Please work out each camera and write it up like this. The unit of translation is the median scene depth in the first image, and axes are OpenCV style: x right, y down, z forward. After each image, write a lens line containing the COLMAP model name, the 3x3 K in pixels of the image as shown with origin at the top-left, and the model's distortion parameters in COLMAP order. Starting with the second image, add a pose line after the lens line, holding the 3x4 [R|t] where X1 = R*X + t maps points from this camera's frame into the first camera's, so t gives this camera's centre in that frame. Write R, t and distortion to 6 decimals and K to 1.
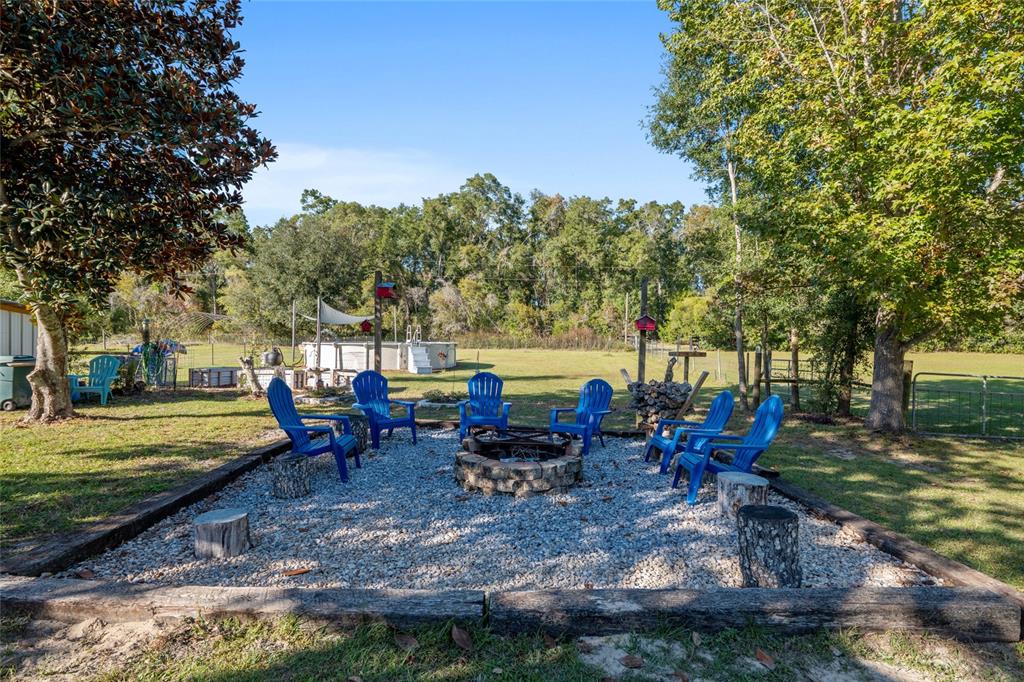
lens RADIAL K [[517.4, 0, 512.0], [0, 517.4, 341.0], [0, 0, 1]] dist [-0.000088, -0.000043]
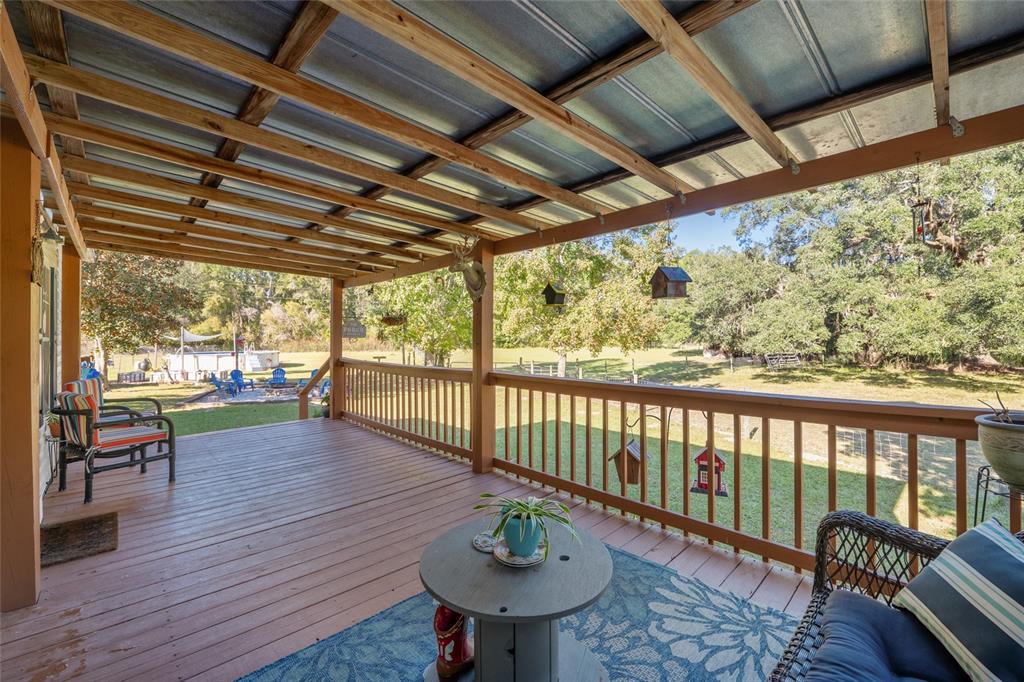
lens RADIAL K [[424.1, 0, 512.0], [0, 424.1, 341.0], [0, 0, 1]] dist [-0.001165, -0.000057]
pose [[0.931409, -0.018743, 0.363492, 0.047505], [0.017203, 0.999824, 0.007474, -0.013951], [-0.363569, -0.000708, 0.931567, -0.266068]]
